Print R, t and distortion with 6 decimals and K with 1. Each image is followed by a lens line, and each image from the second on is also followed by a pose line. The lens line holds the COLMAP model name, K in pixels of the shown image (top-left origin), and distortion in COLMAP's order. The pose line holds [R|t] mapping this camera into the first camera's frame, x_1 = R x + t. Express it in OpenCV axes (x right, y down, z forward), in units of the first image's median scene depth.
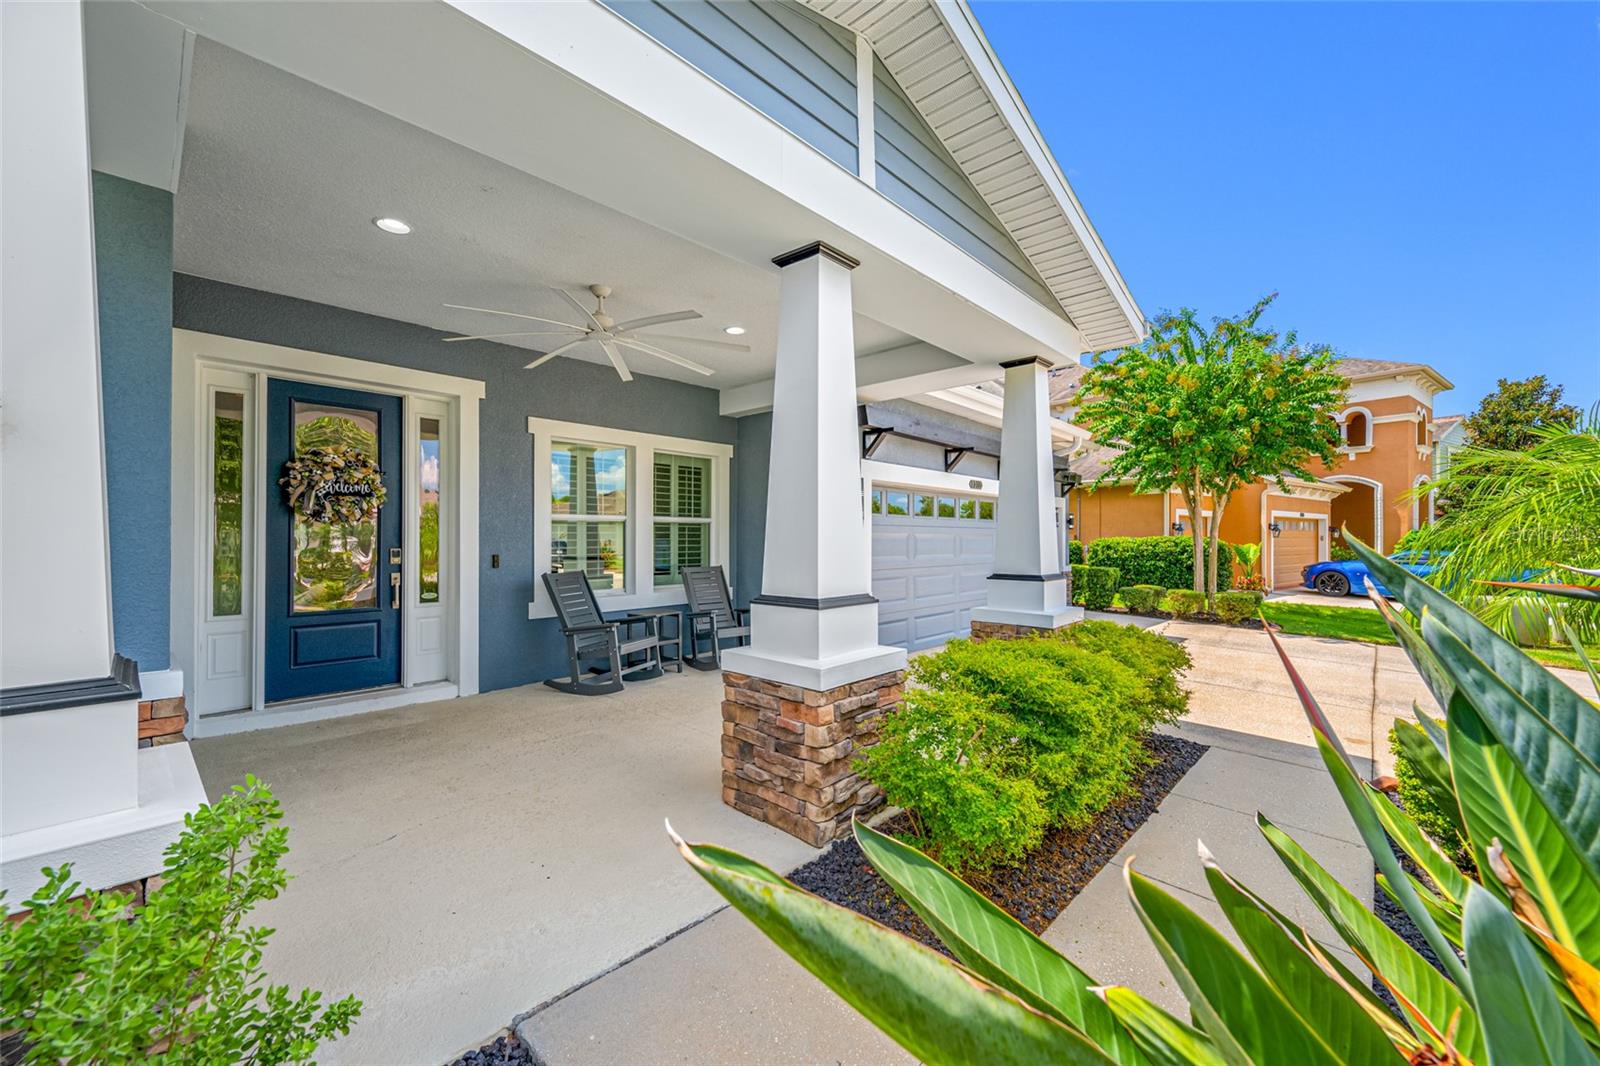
lens RADIAL K [[636.6, 0, 798.5], [0, 636.6, 539.7], [0, 0, 1]] dist [-0.001112, -0.000396]
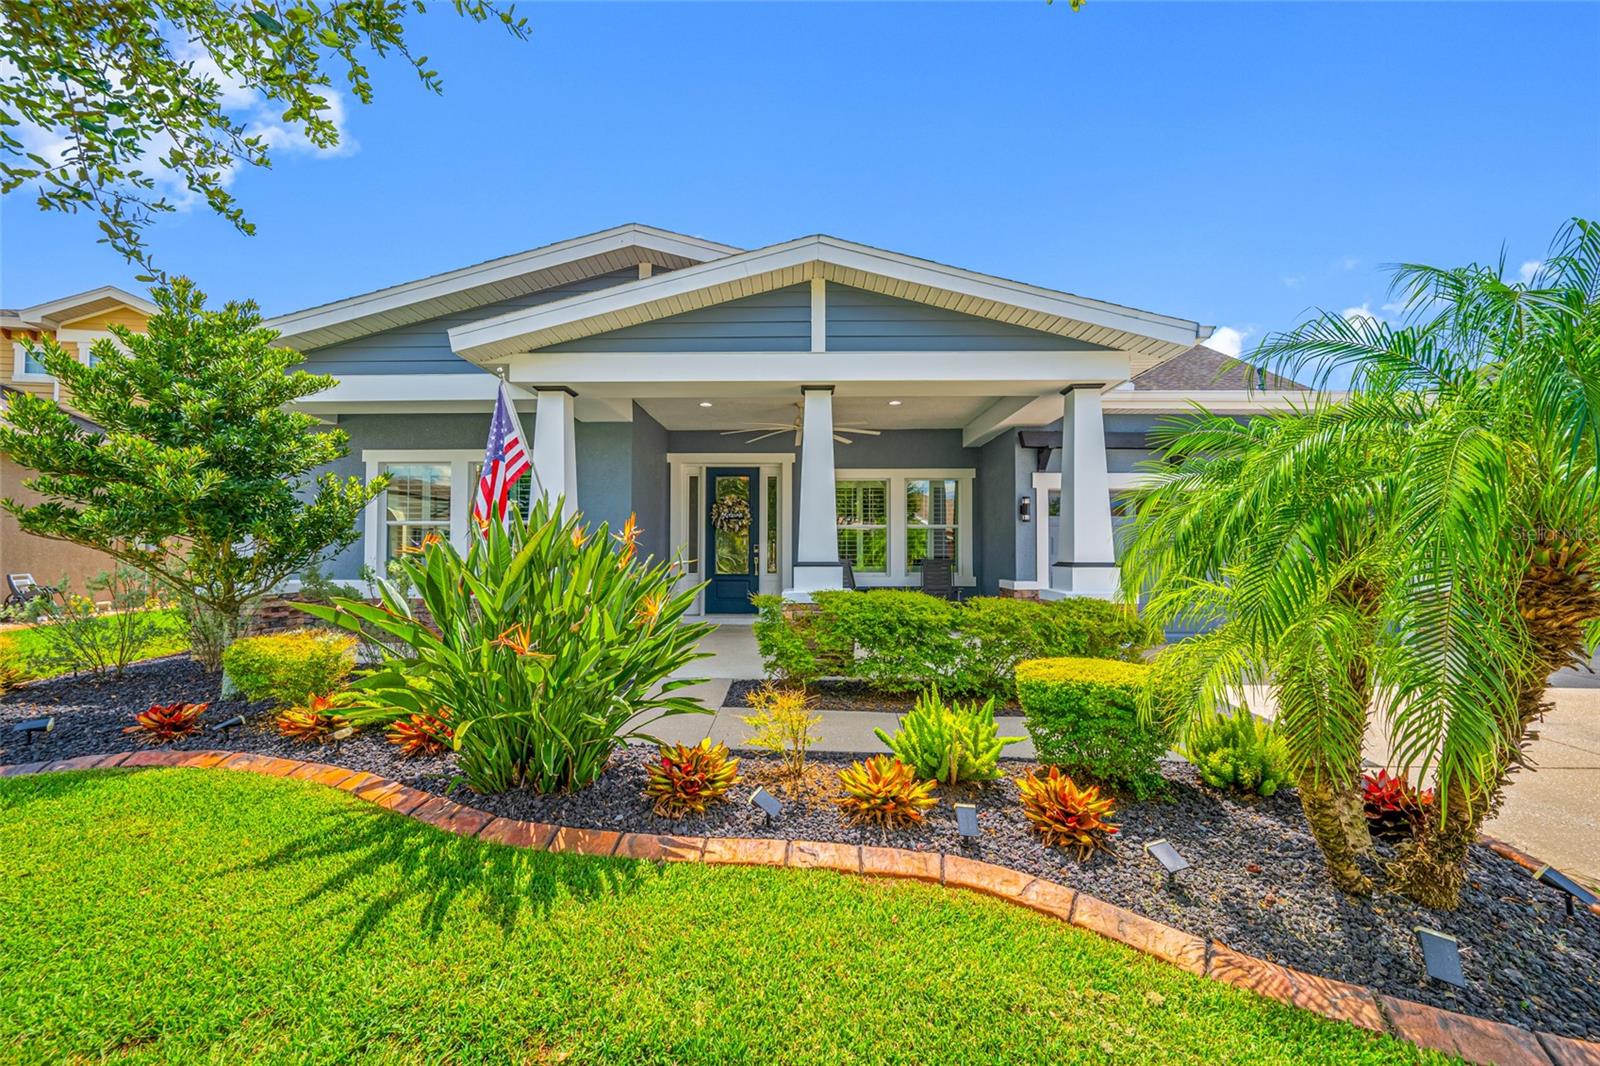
lens RADIAL K [[636.6, 0, 797.9], [0, 636.6, 532.8], [0, 0, 1]] dist [-0.001112, -0.000396]
pose [[0.664225, -0.022578, -0.747192, 0.965802], [-0.002112, 0.999483, -0.032079, 0.041432], [0.747530, 0.022885, 0.663834, -0.216880]]
